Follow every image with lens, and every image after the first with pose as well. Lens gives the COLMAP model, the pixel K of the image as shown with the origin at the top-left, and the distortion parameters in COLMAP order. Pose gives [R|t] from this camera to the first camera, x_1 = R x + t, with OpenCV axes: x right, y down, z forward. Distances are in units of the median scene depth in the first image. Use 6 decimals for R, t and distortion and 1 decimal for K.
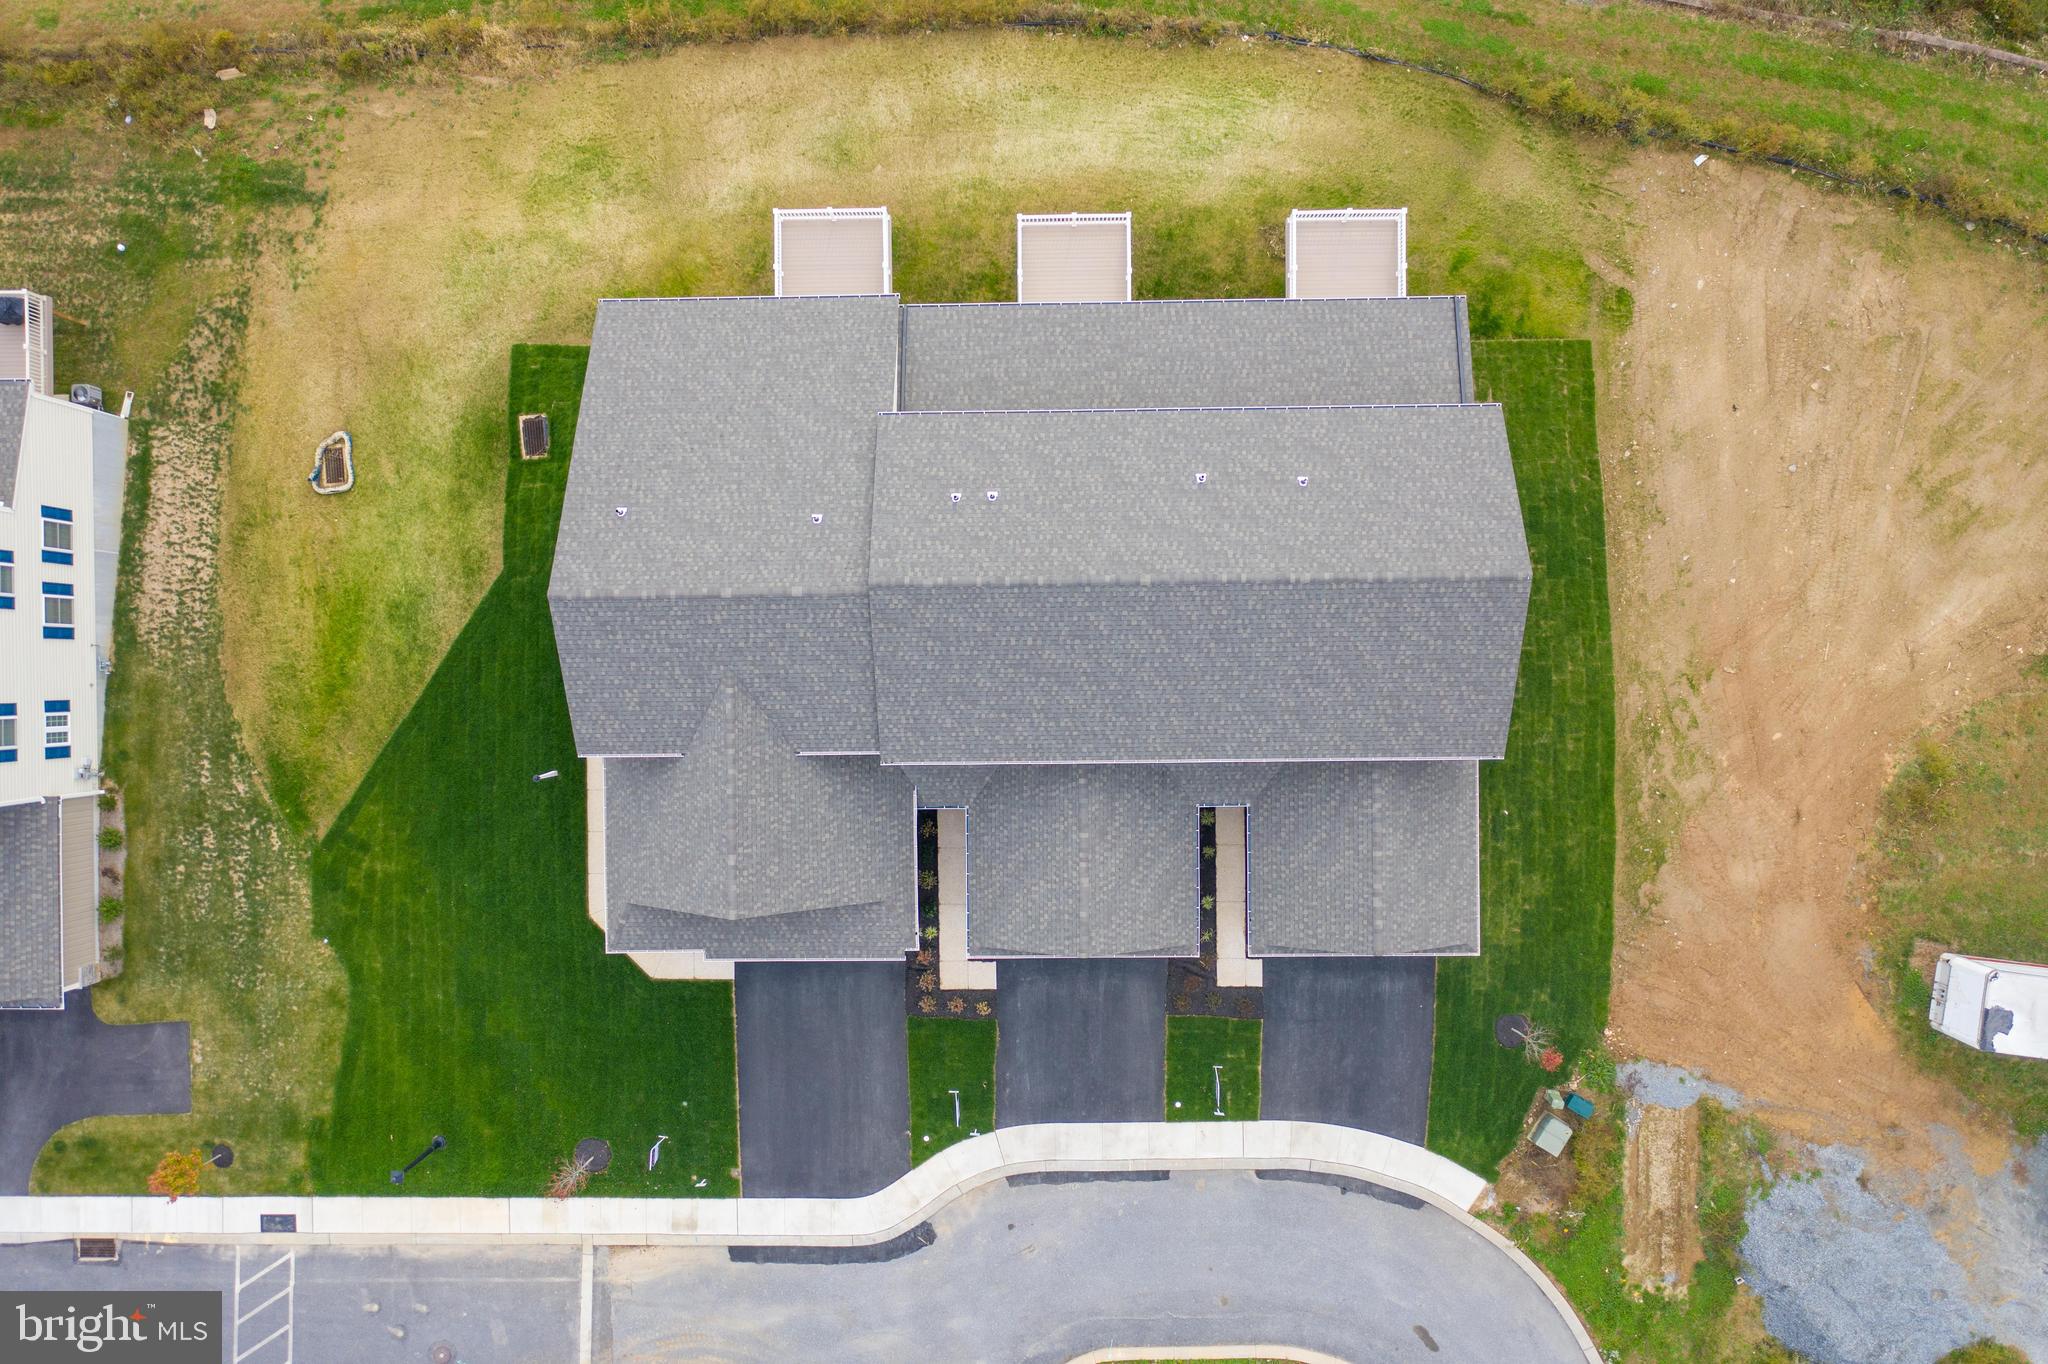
lens RADIAL K [[1633.9, 0, 1019.4], [0, 1633.9, 681.2], [0, 0, 1]] dist [-0.000748, -0.003184]
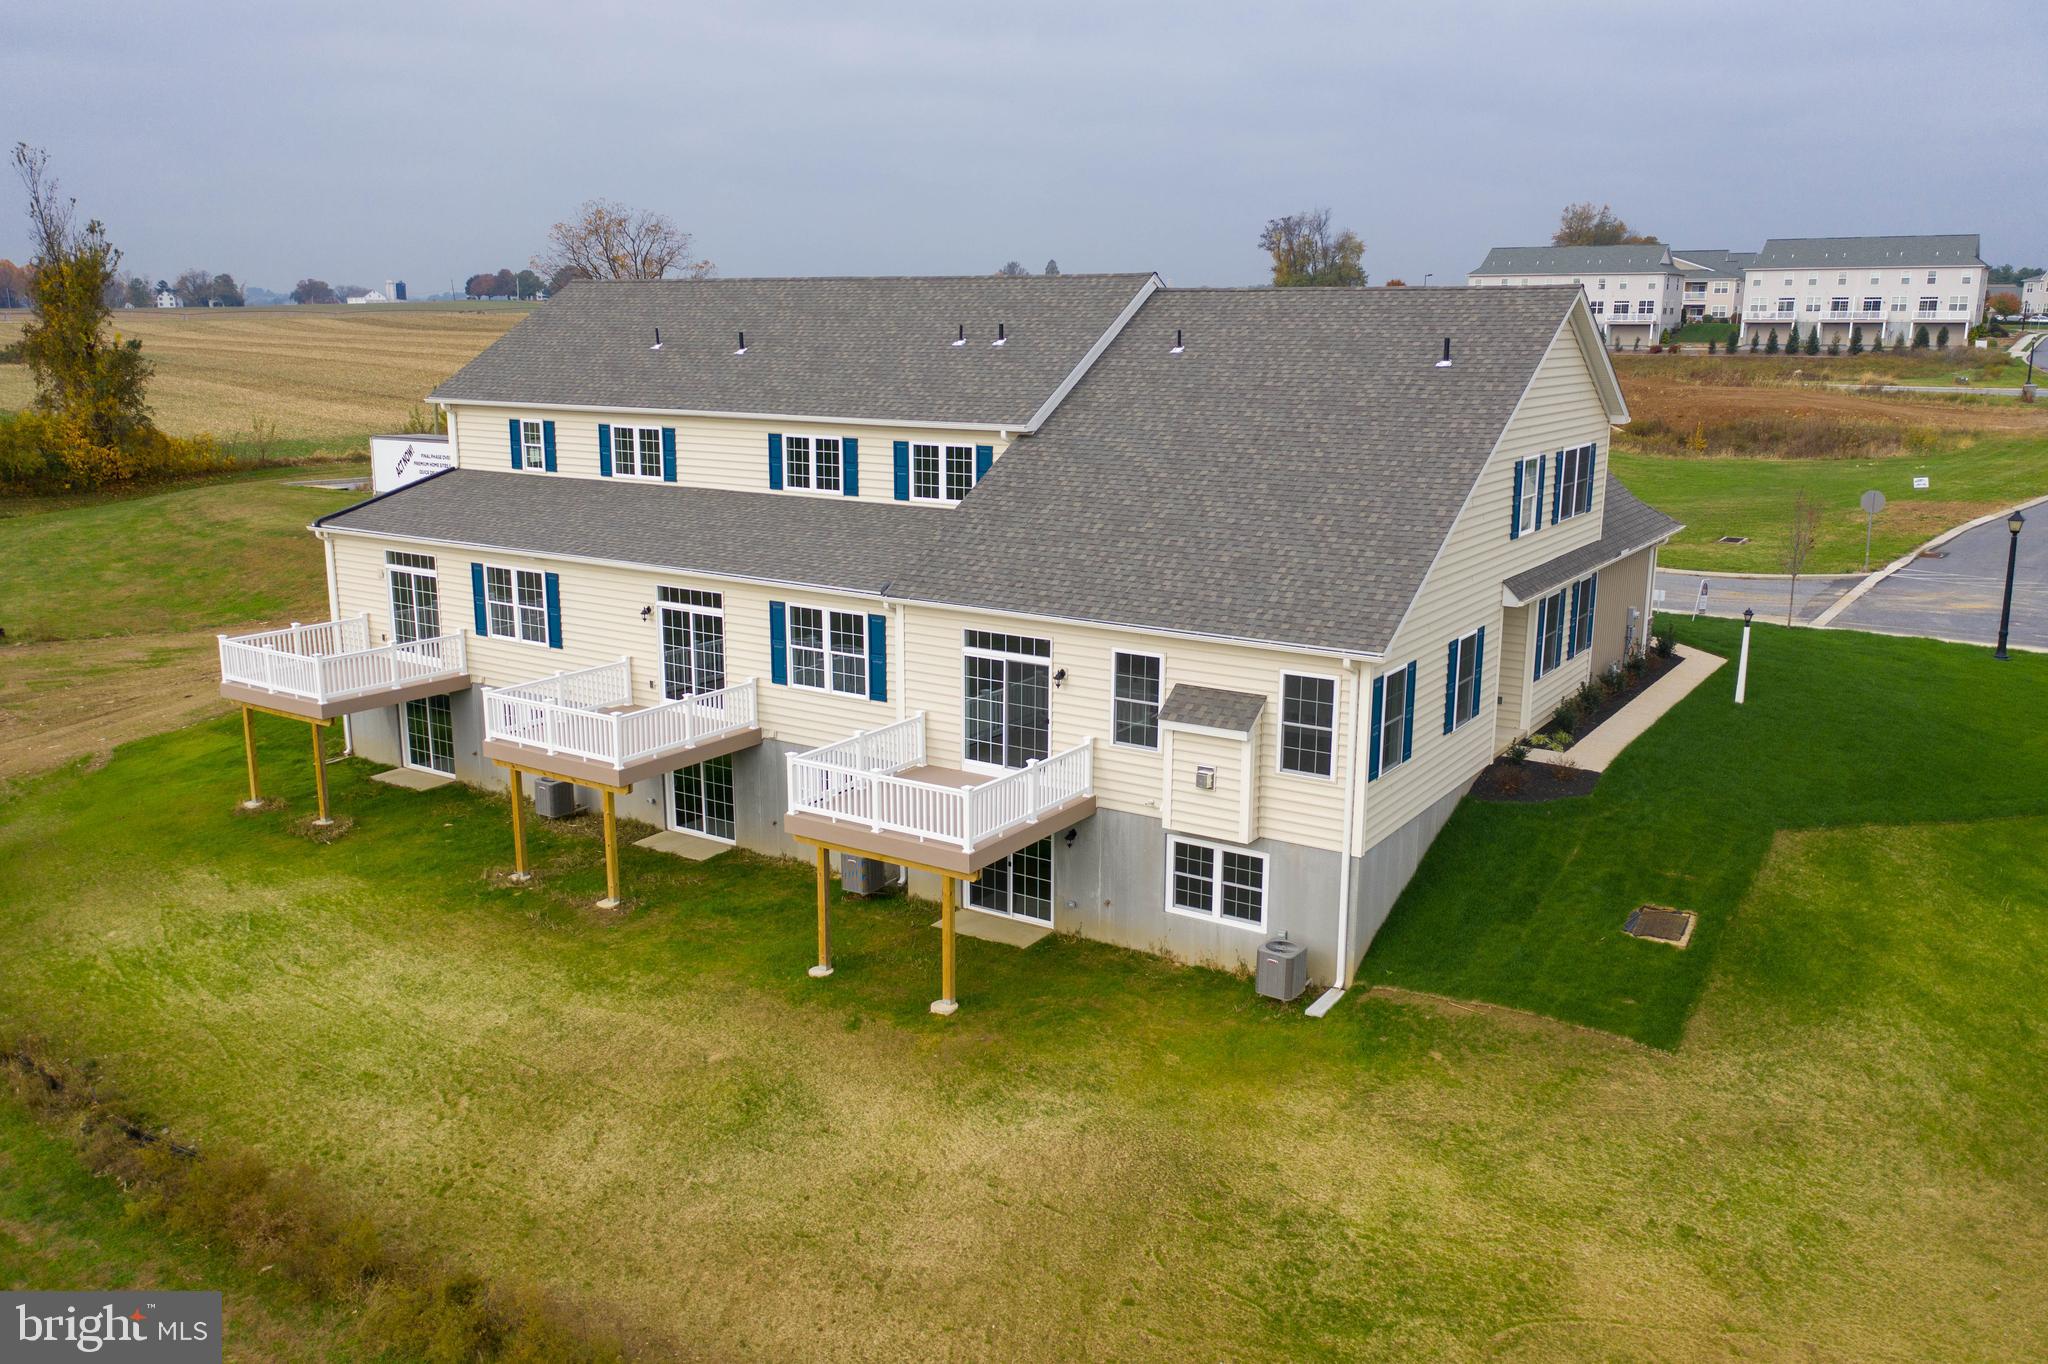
lens RADIAL K [[1634.5, 0, 1023.3], [0, 1634.5, 688.9], [0, 0, 1]] dist [0.003721, 0.000039]
pose [[-0.830444, -0.102400, 0.547611, -0.399074], [0.556686, -0.190554, 0.808573, -0.625673], [0.021552, 0.976321, 0.215249, 0.836063]]
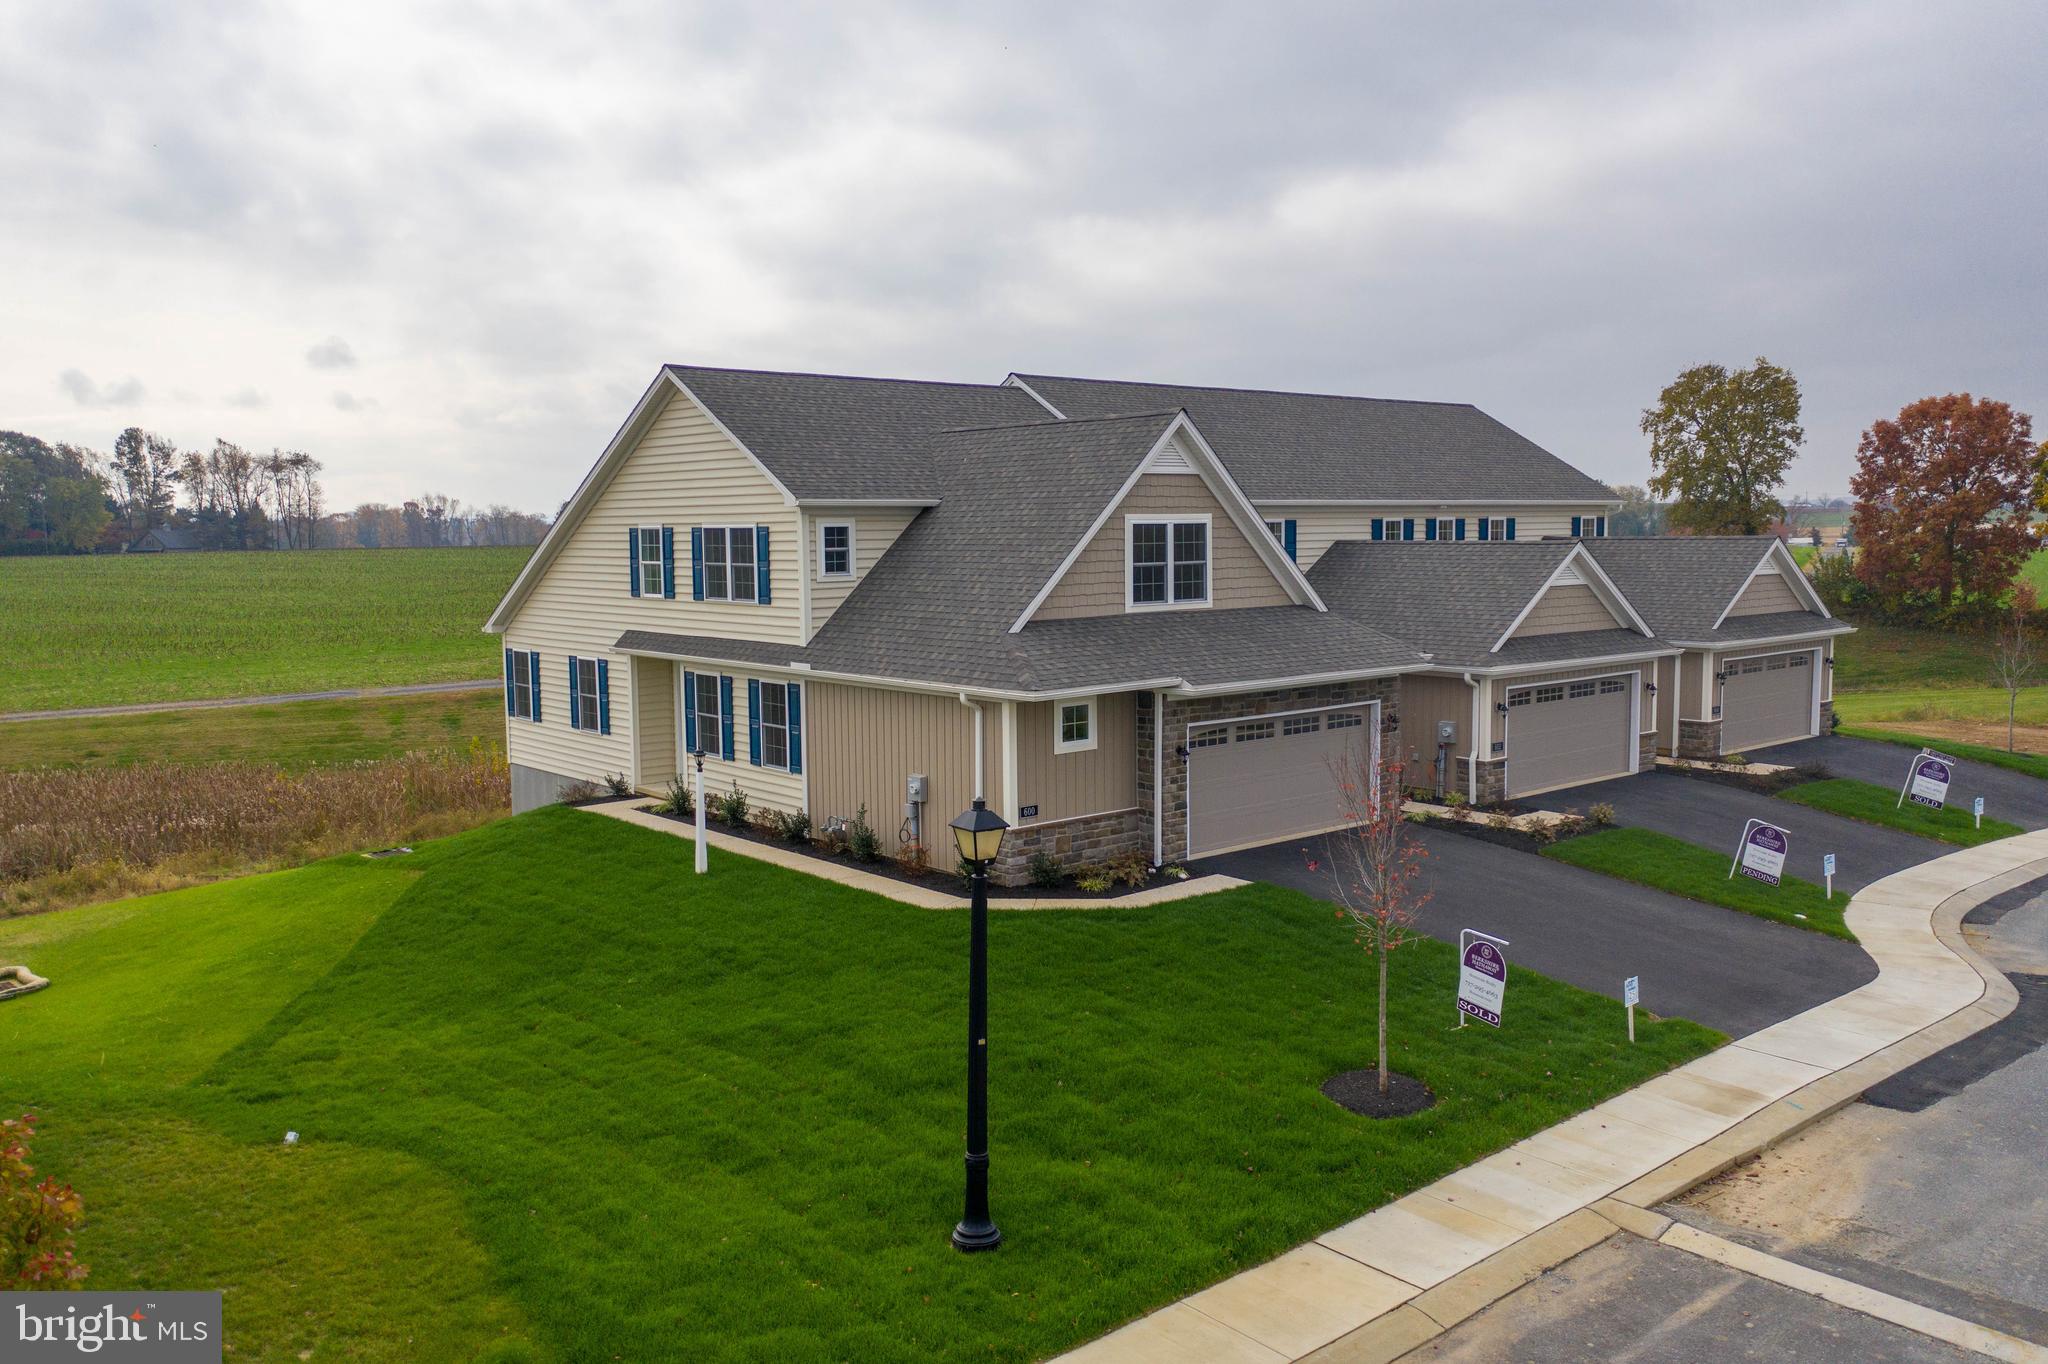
lens RADIAL K [[1632.4, 0, 1025.8], [0, 1632.4, 685.7], [0, 0, 1]] dist [0.001040, 0.003486]
pose [[0.765902, -0.046592, 0.641267, -0.515980], [0.642952, 0.059855, -0.763564, 0.485532], [-0.002807, 0.997119, 0.075799, 0.894378]]
